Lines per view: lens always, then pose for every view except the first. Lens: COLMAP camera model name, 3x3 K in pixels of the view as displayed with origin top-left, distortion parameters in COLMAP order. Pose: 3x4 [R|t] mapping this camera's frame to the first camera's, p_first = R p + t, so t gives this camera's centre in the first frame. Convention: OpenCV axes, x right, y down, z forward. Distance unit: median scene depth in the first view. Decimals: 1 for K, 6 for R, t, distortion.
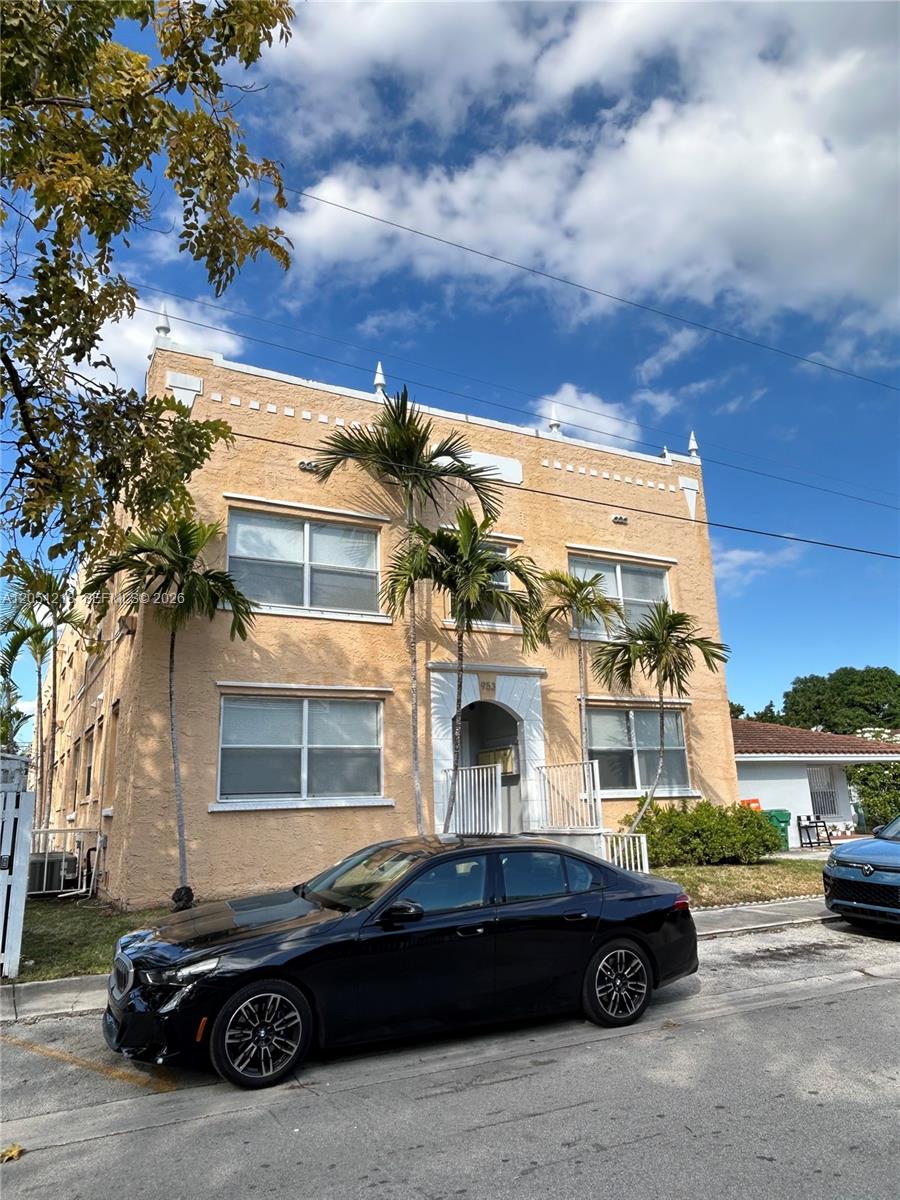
lens RADIAL K [[818.4, 0, 448.2], [0, 818.4, 601.8], [0, 0, 1]] dist [-0.000547, 0.000066]
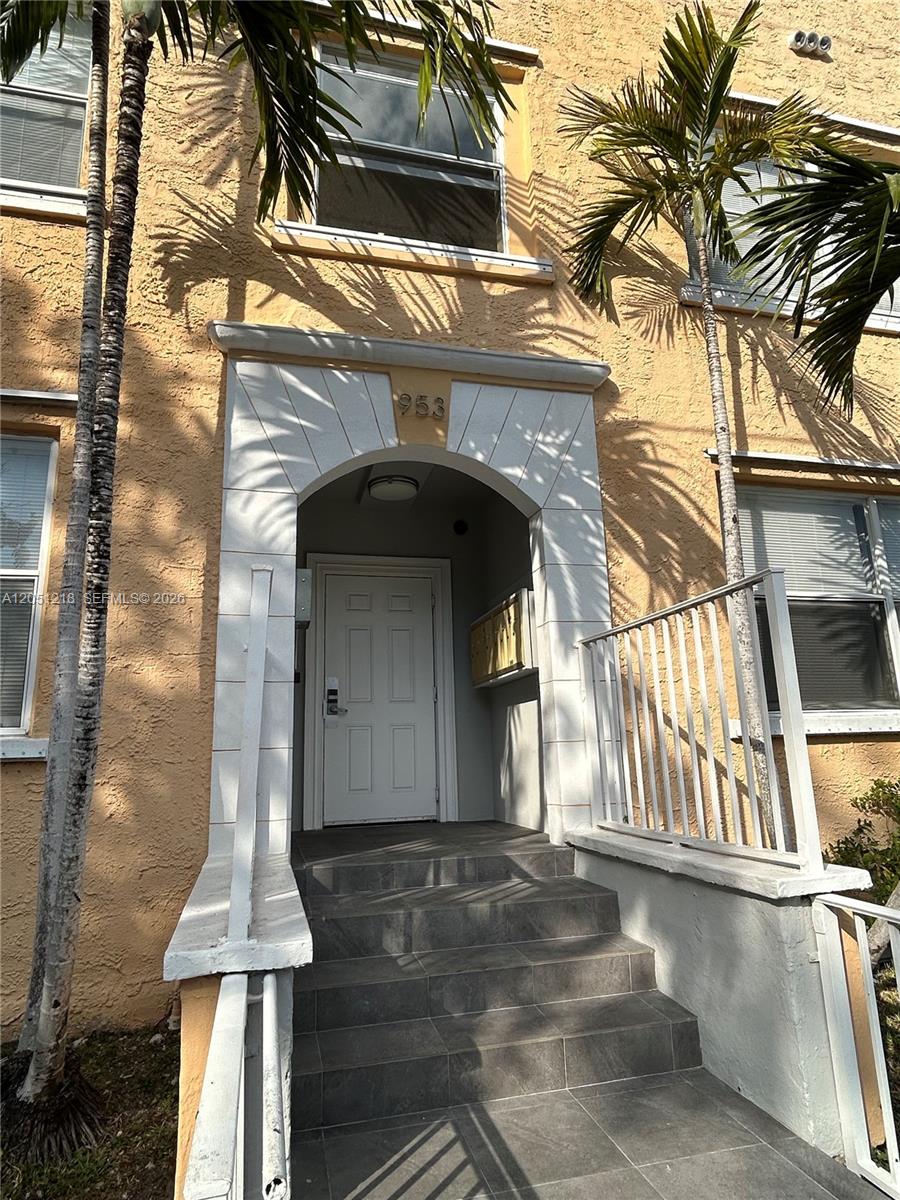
lens RADIAL K [[709.0, 0, 450.8], [0, 709.0, 595.8], [0, 0, 1]] dist [-0.007248, -0.000378]
pose [[0.969064, -0.050678, -0.241550, 0.119799], [0.059691, 0.997762, 0.030139, 0.162600], [0.239482, -0.043625, 0.969920, 0.671702]]
